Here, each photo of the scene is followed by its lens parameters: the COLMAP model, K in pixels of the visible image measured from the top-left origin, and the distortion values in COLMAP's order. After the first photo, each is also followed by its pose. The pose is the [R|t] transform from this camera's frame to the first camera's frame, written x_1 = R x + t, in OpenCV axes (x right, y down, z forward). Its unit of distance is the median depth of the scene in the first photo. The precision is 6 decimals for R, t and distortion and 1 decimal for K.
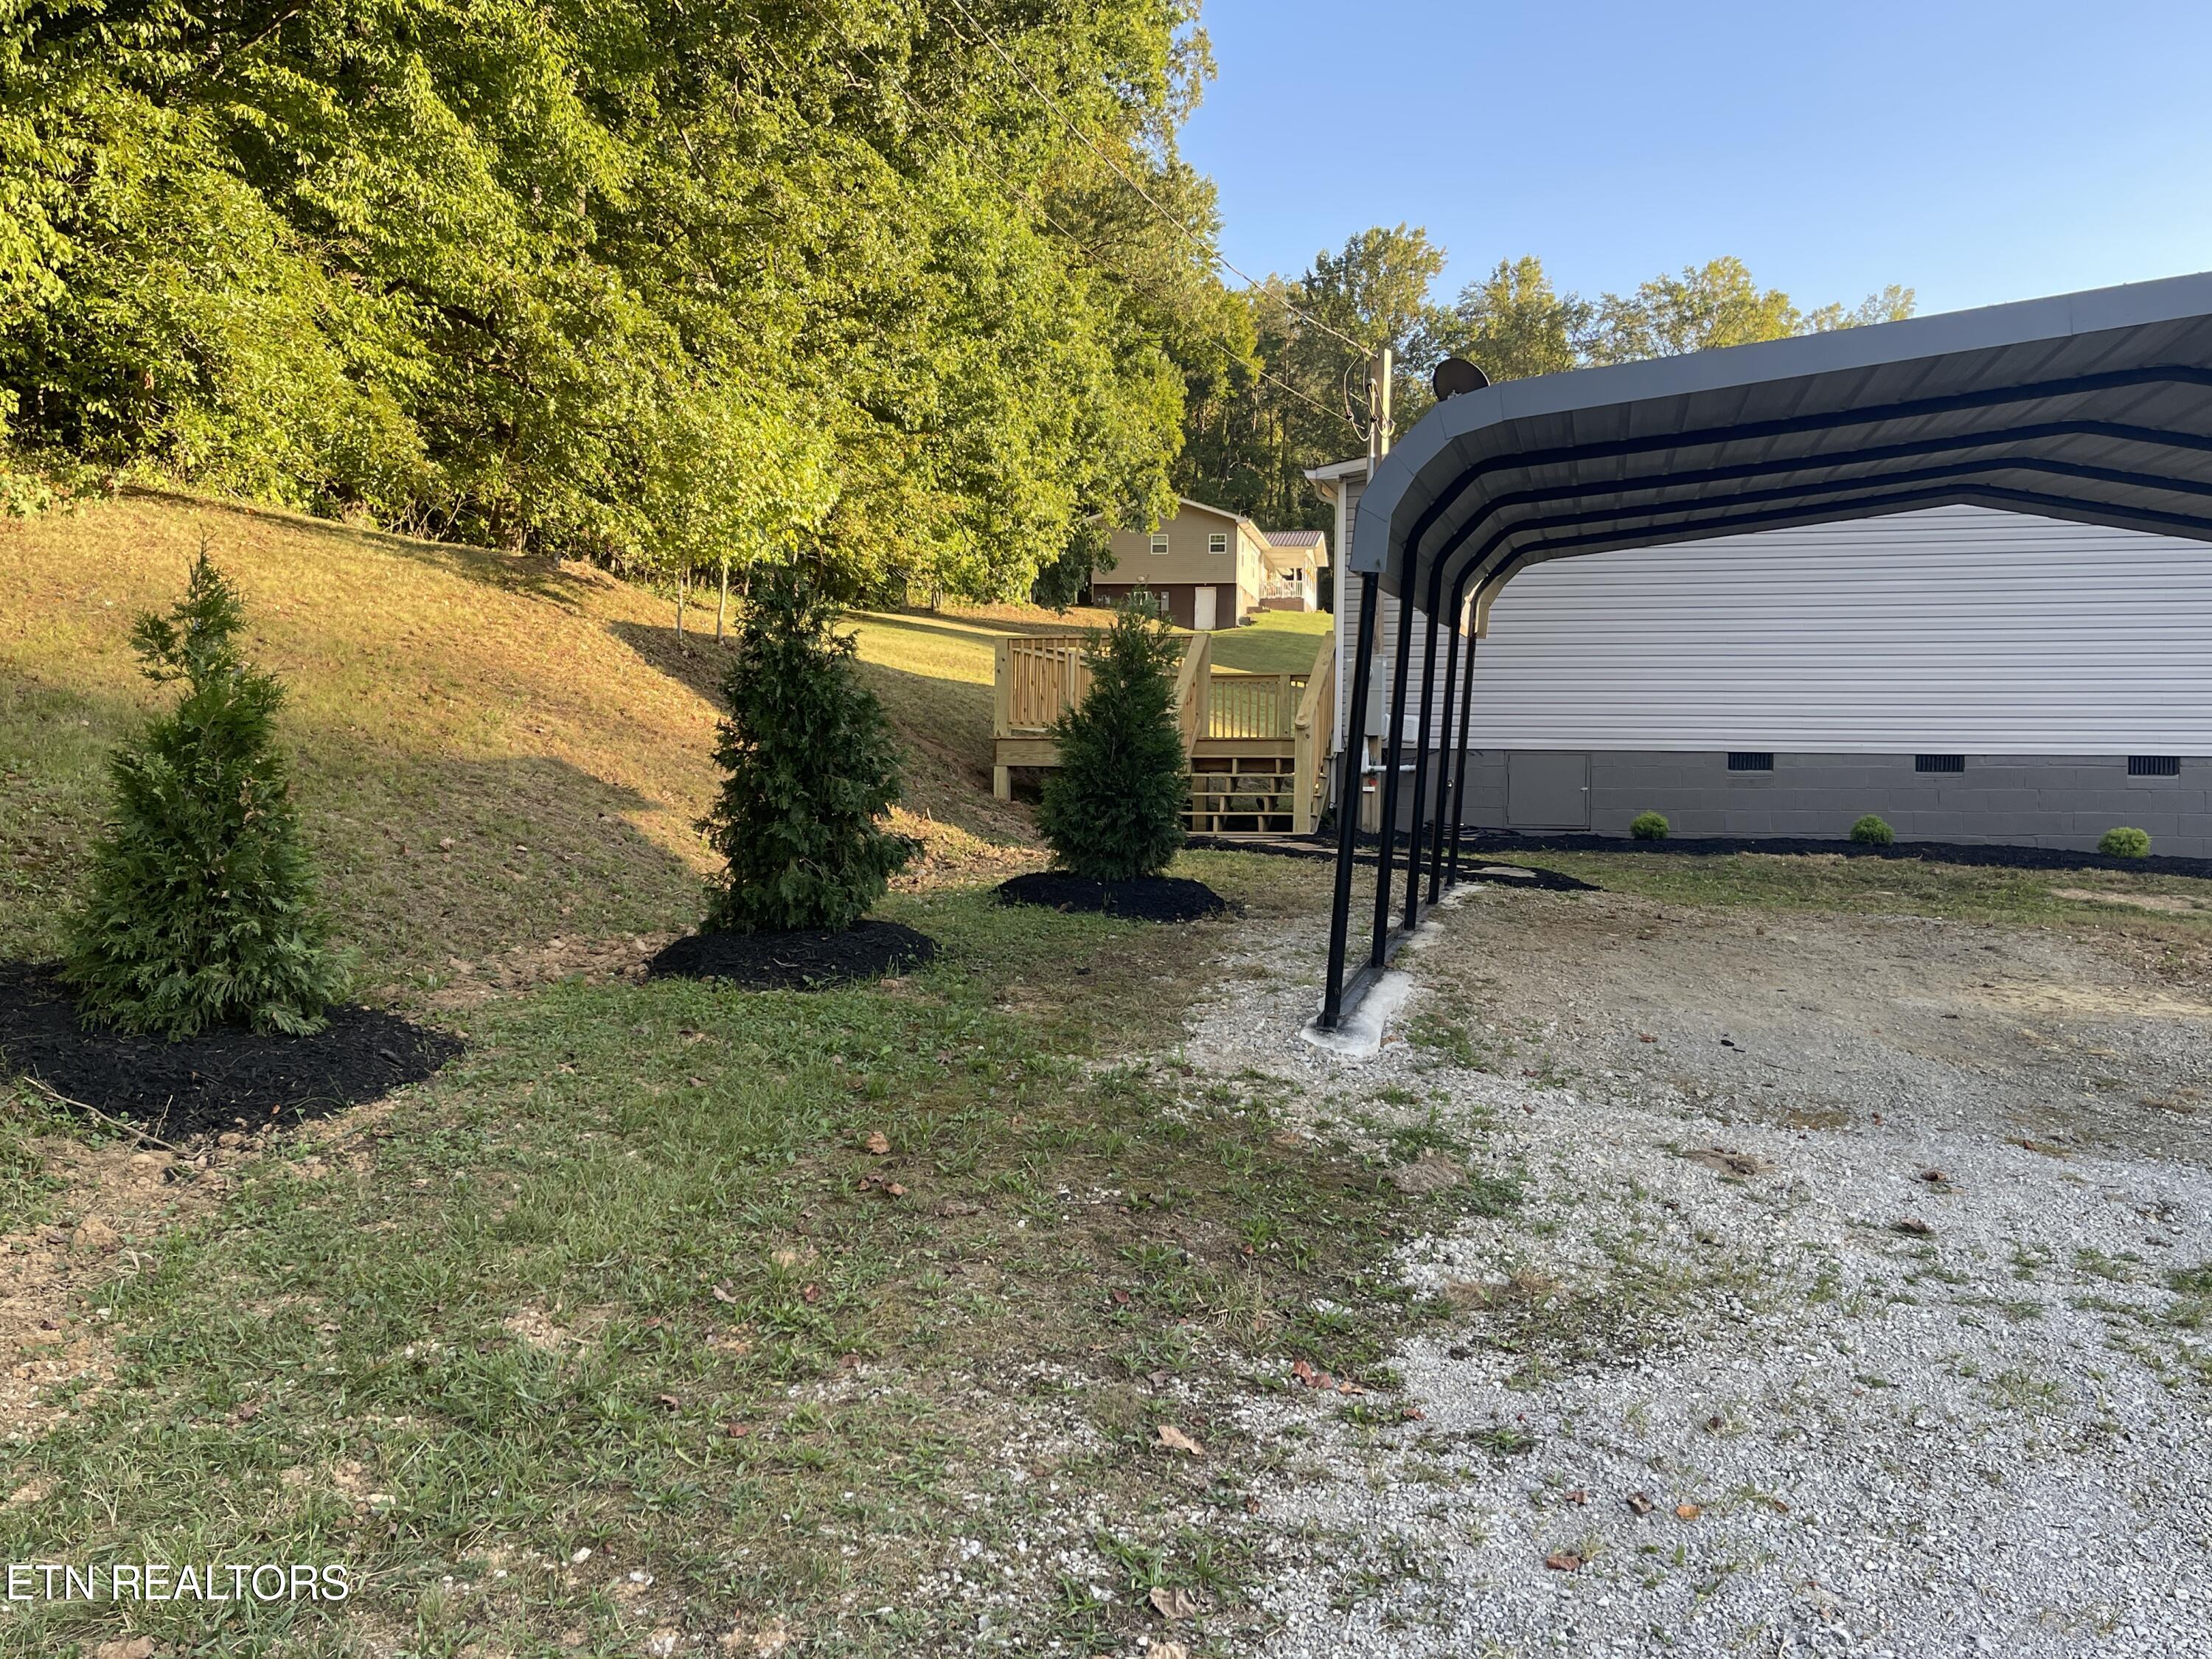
lens RADIAL K [[1928.3, 0, 1106.0], [0, 1928.3, 829.5], [0, 0, 1]] dist [0.039502, -0.019692]
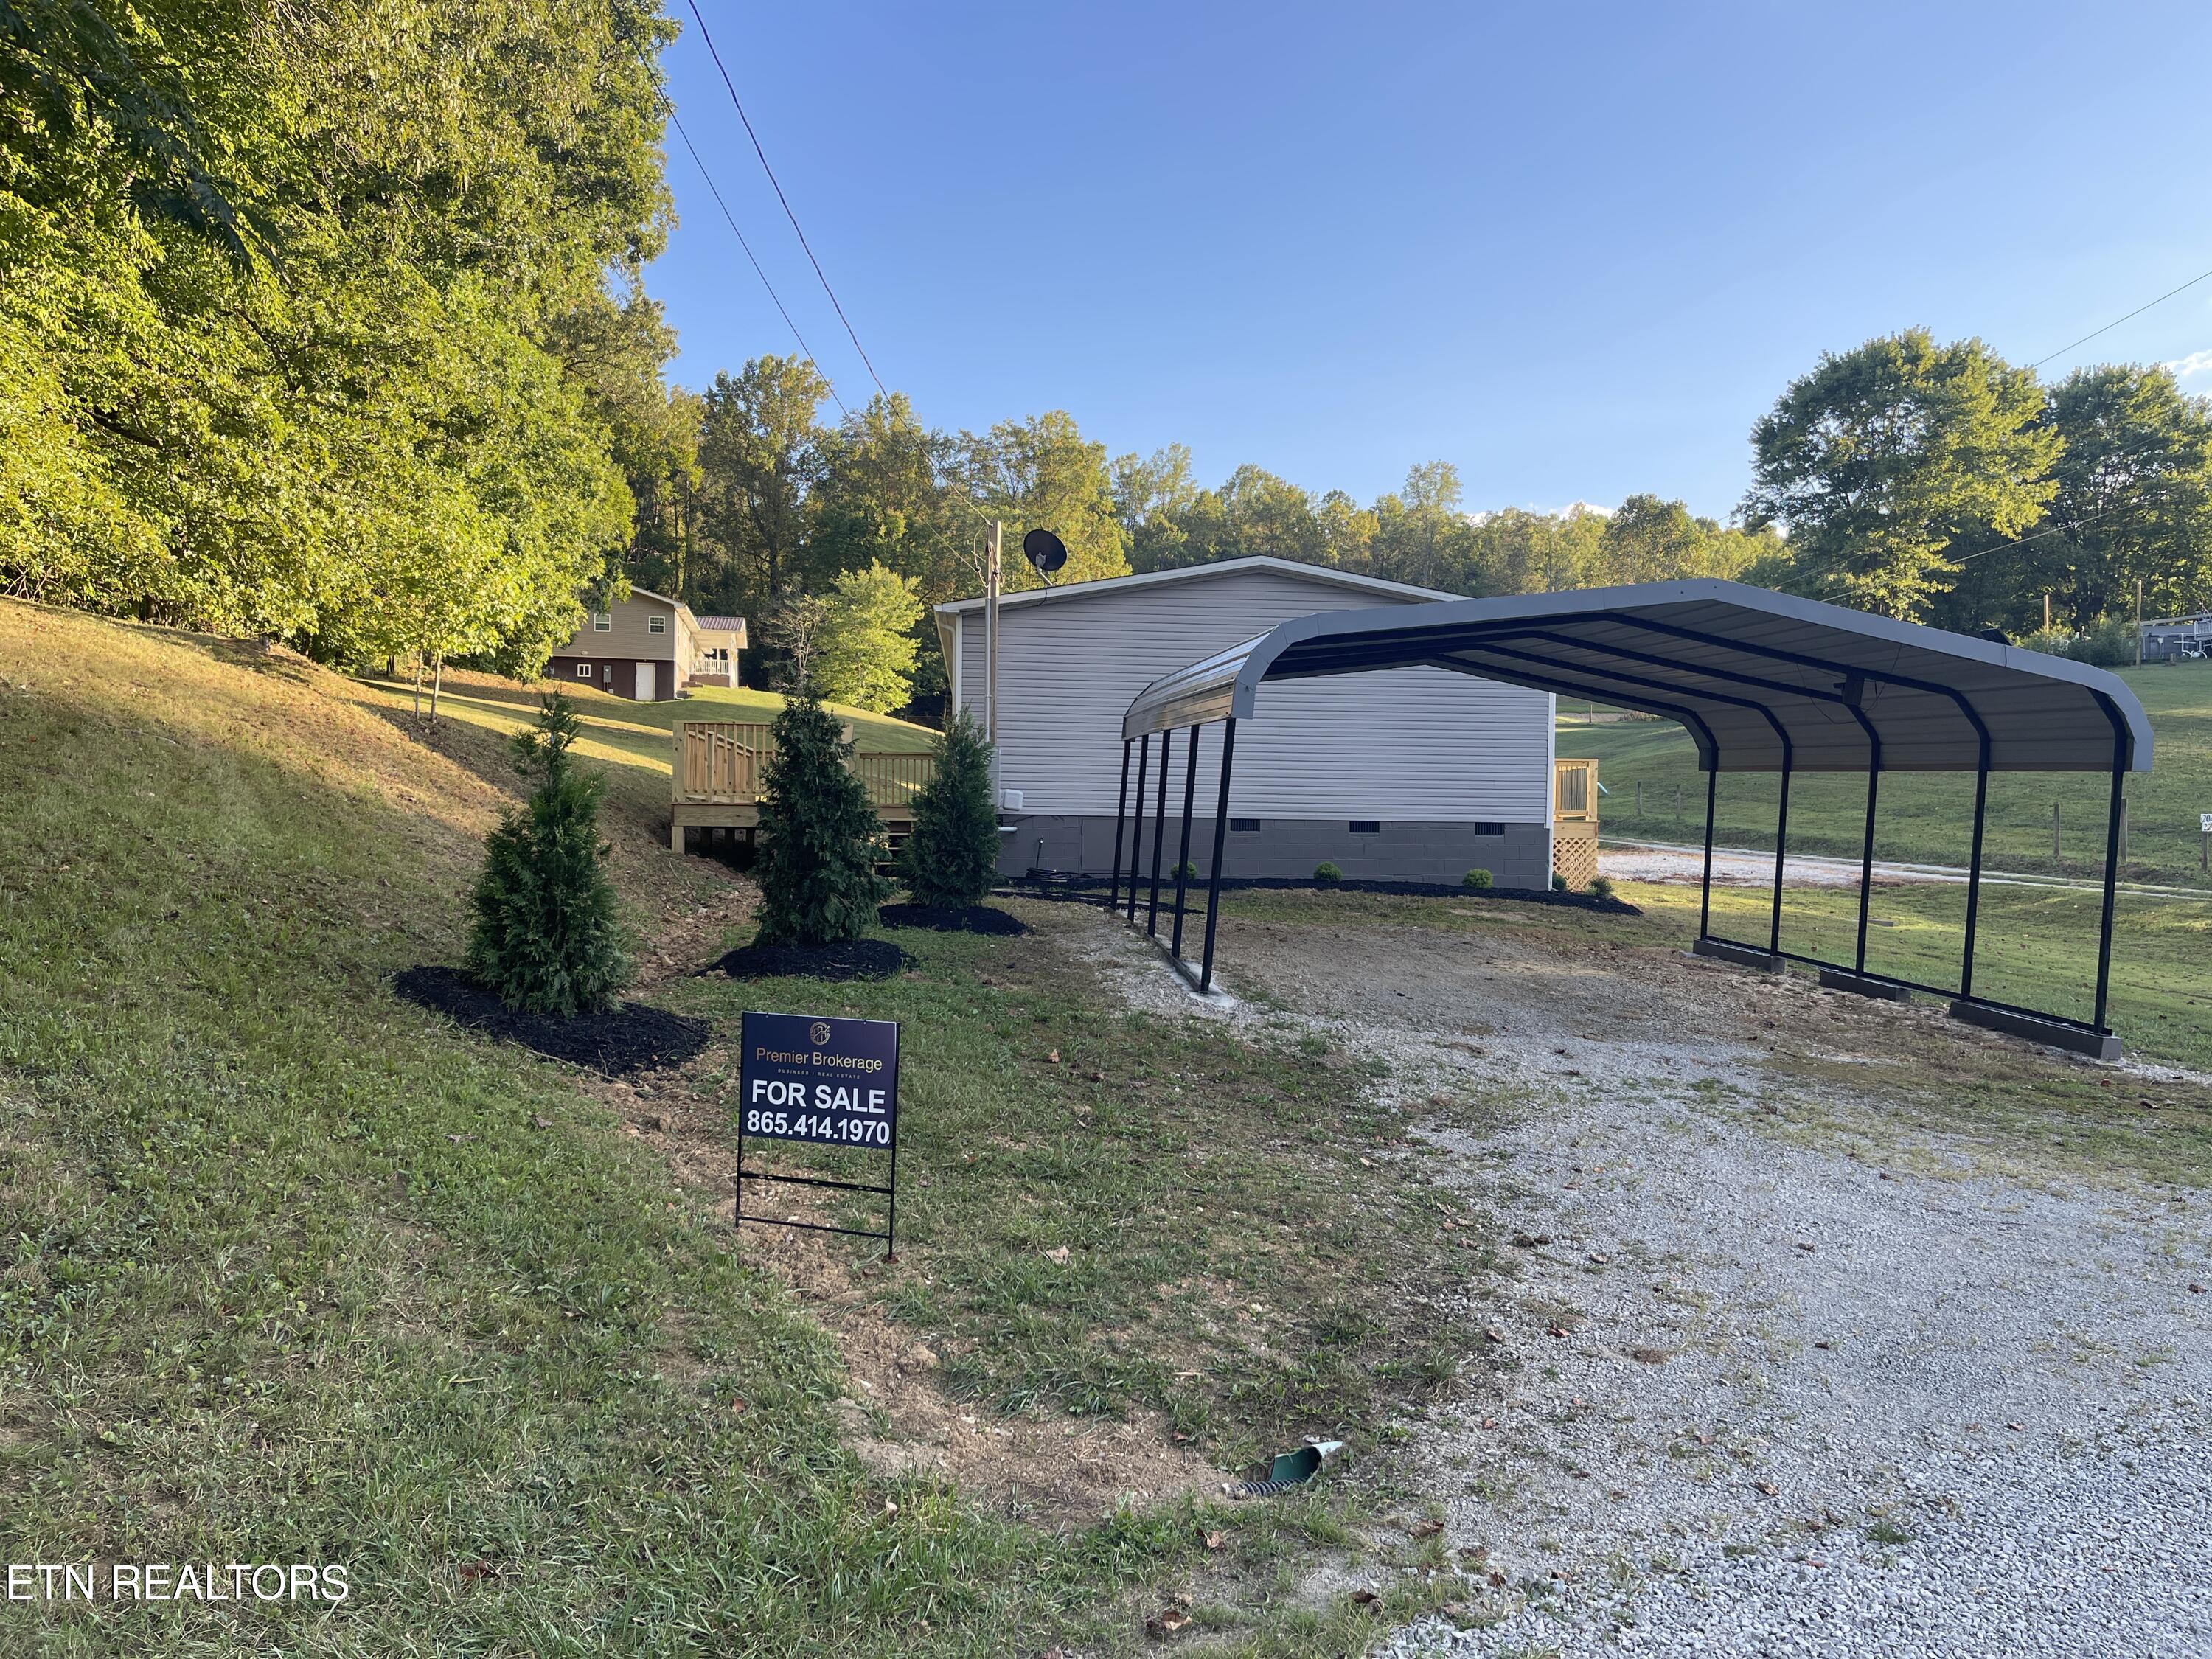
lens RADIAL K [[1689.1, 0, 1133.8], [0, 1689.1, 830.2], [0, 0, 1]] dist [0.059545, -0.087198]
pose [[0.933587, 0.002170, 0.358344, -0.041538], [0.007677, 0.999631, -0.026056, 0.000148], [-0.358268, 0.027077, 0.933226, -0.029103]]
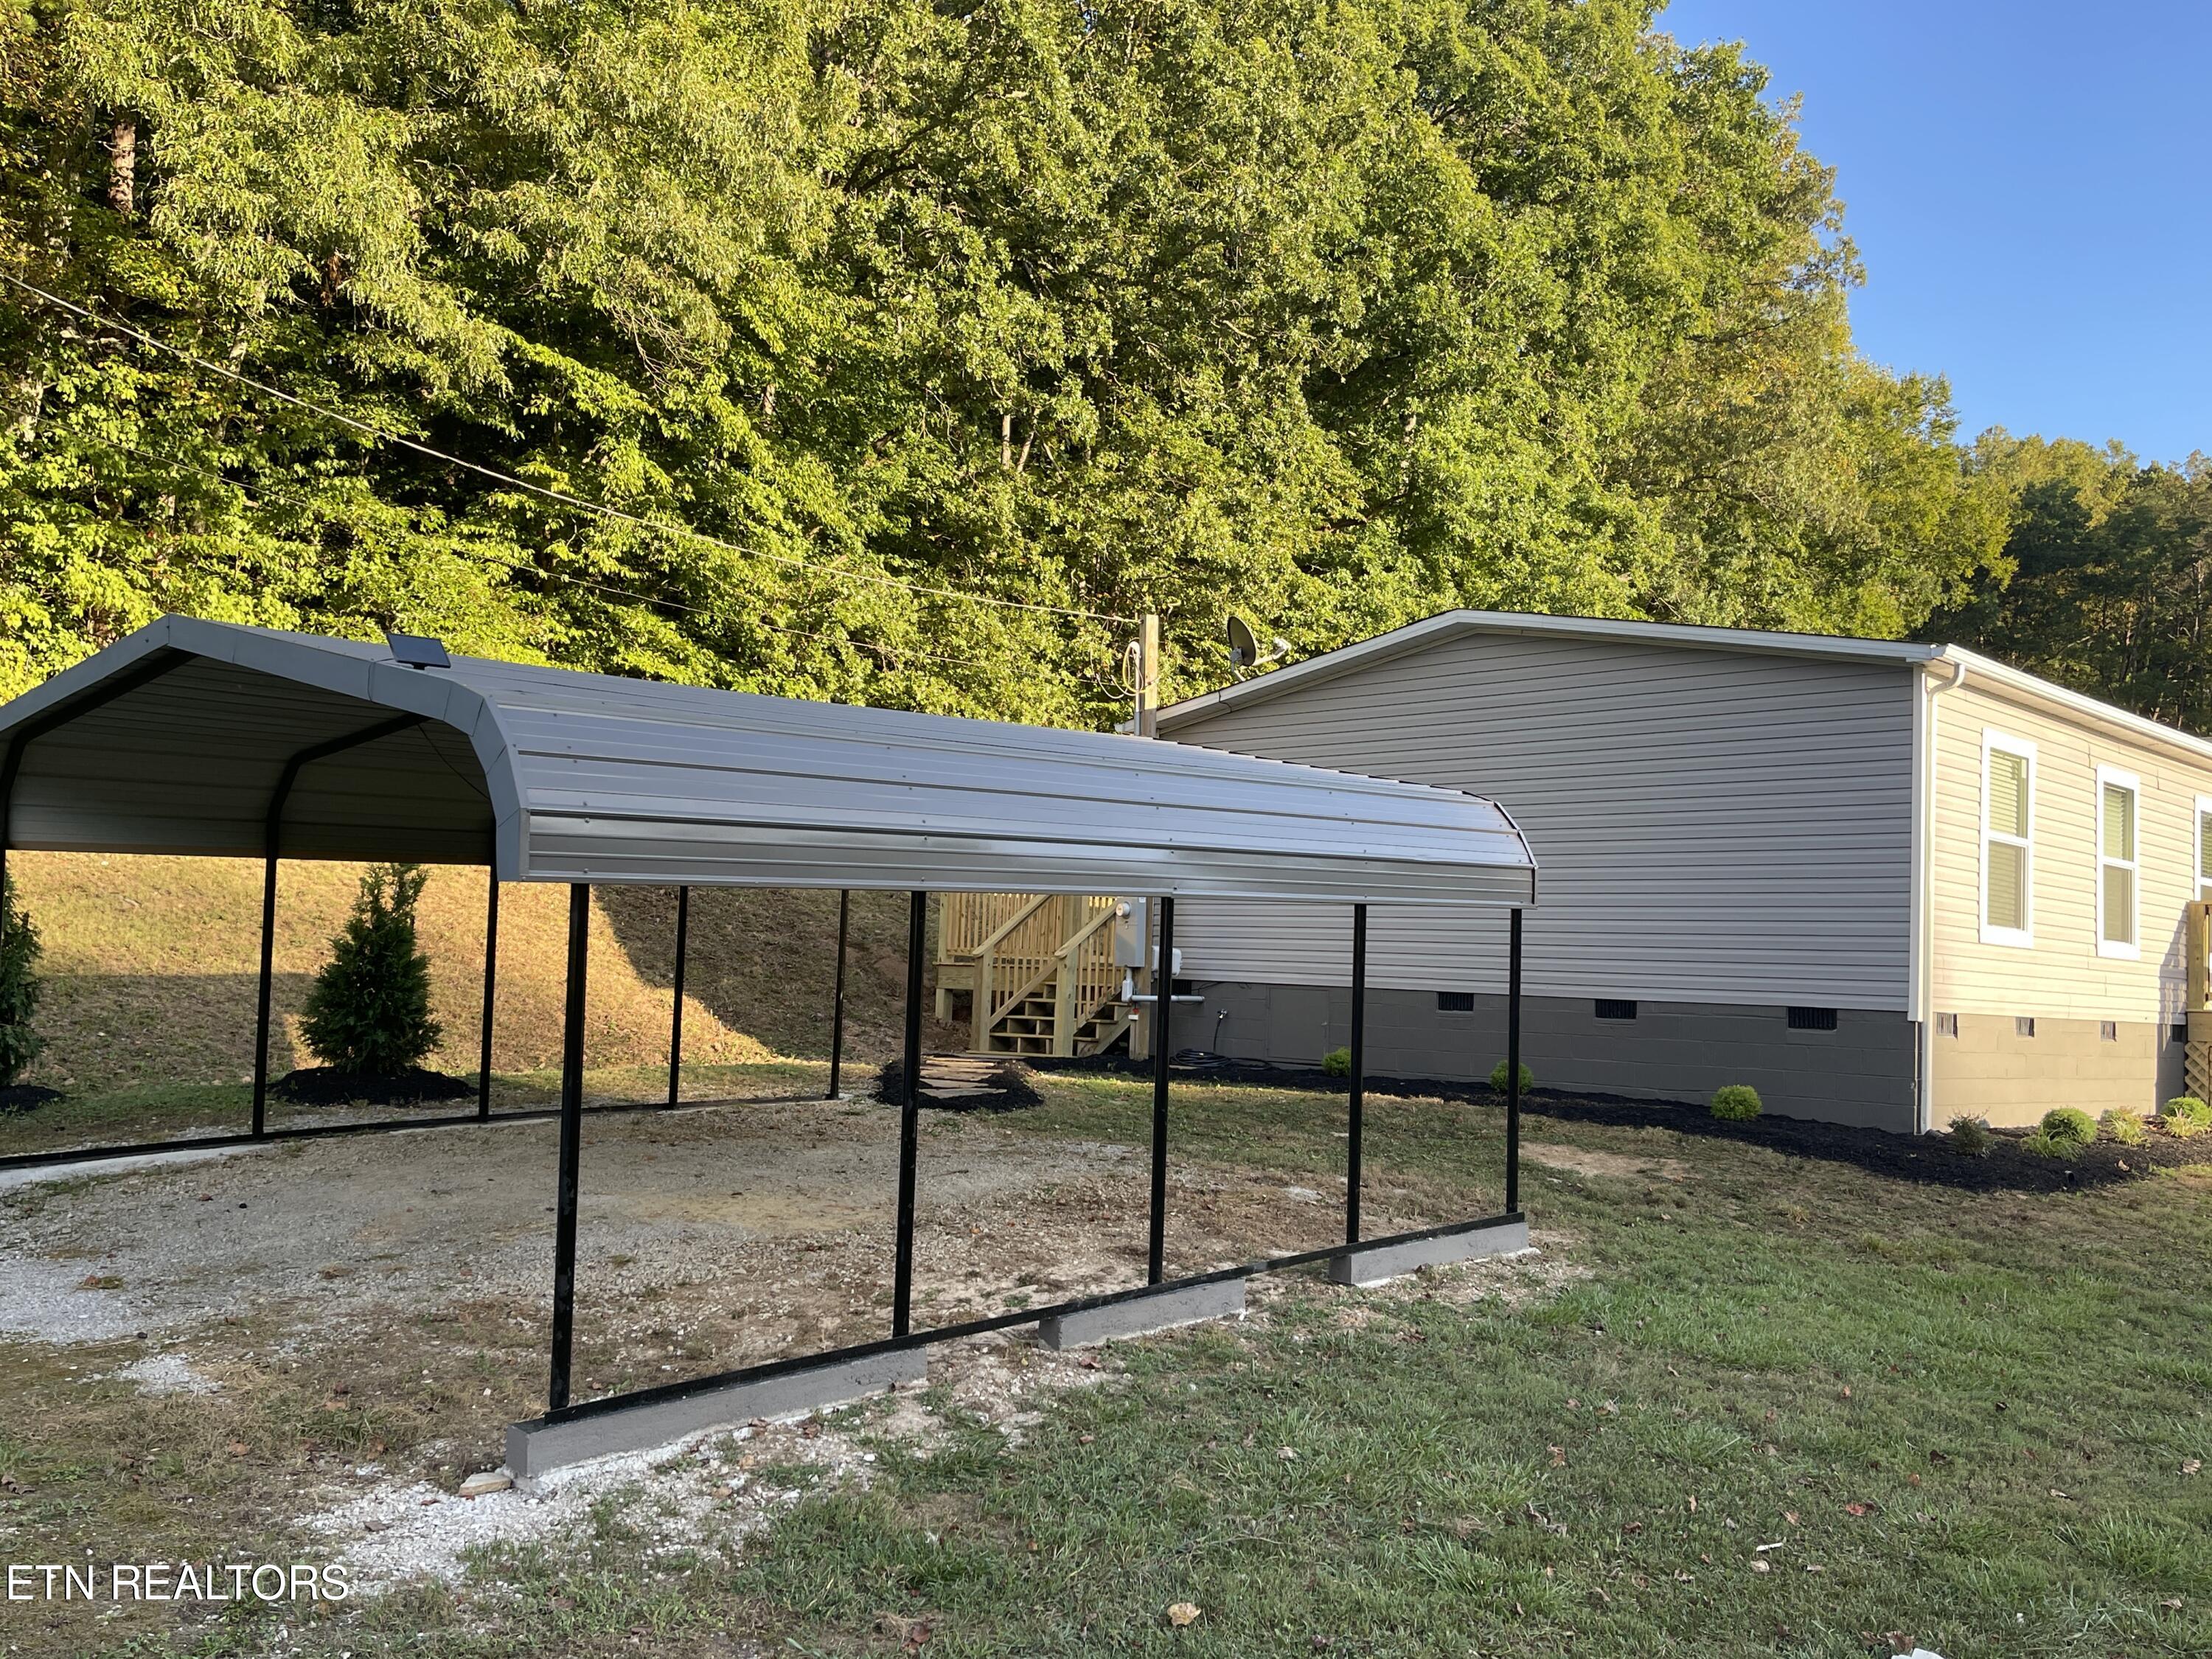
lens RADIAL K [[1924.6, 0, 1106.0], [0, 1924.6, 829.5], [0, 0, 1]] dist [0.046912, -0.015865]
pose [[0.877492, -0.016877, -0.479294, 0.140584], [-0.039224, 0.993507, -0.106795, -0.002136], [0.477984, 0.112512, 0.871133, 0.011187]]
